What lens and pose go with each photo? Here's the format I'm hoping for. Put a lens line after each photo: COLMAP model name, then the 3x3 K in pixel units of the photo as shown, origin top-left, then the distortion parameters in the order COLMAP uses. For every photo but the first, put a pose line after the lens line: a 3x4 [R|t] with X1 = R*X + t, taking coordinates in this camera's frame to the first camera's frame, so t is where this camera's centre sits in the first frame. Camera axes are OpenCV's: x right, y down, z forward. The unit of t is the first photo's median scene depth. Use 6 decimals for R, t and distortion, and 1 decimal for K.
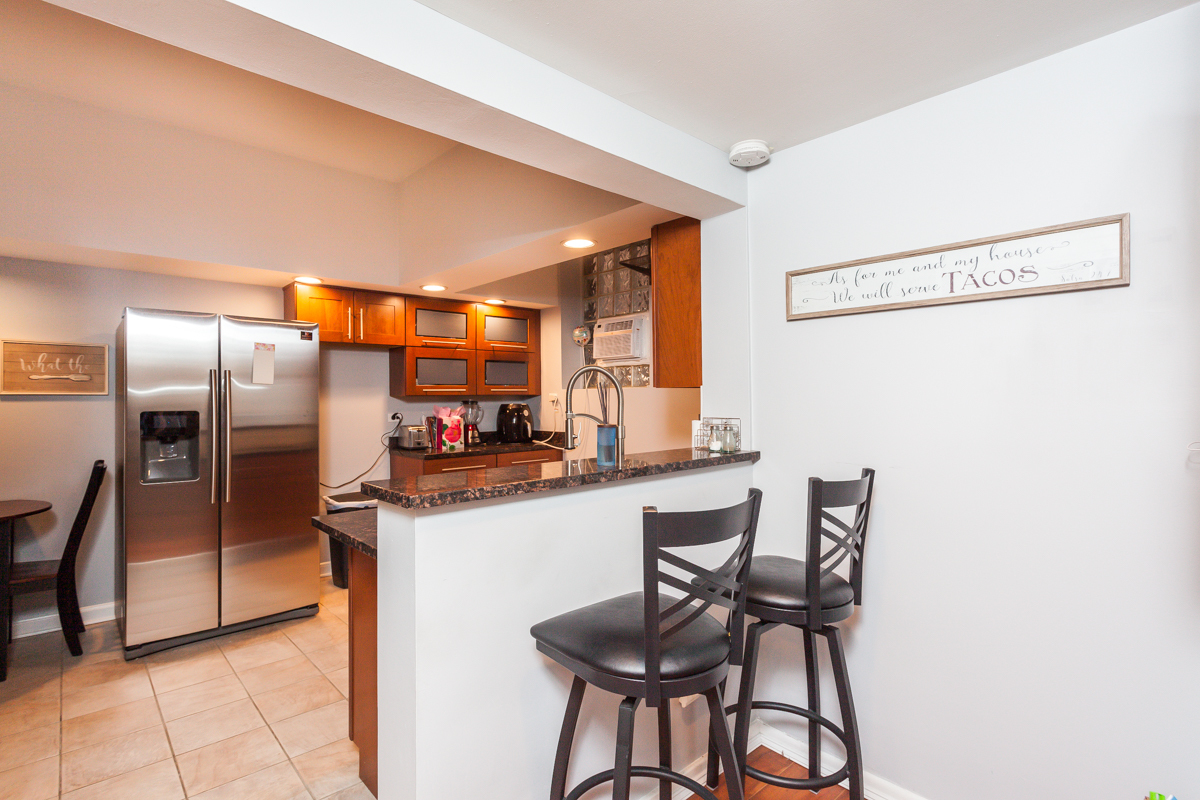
lens RADIAL K [[579.8, 0, 600.0], [0, 579.8, 400.0], [0, 0, 1]] dist [-0.000329, 0.000266]
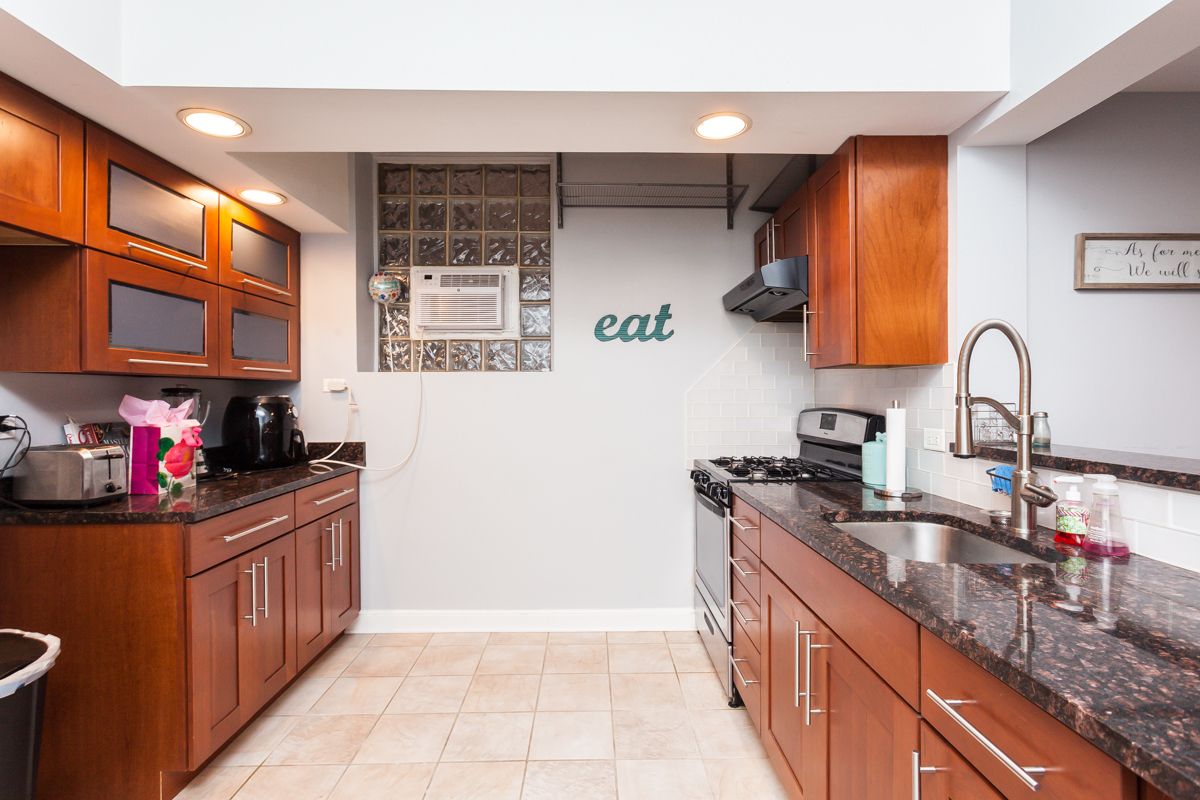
lens RADIAL K [[572.0, 0, 600.0], [0, 572.0, 400.0], [0, 0, 1]] dist [0.003690, 0.000850]
pose [[0.667170, -0.001969, 0.744903, -0.549638], [0.002465, 0.999997, 0.000436, 0.018389], [-0.744901, 0.001545, 0.667173, 0.661557]]
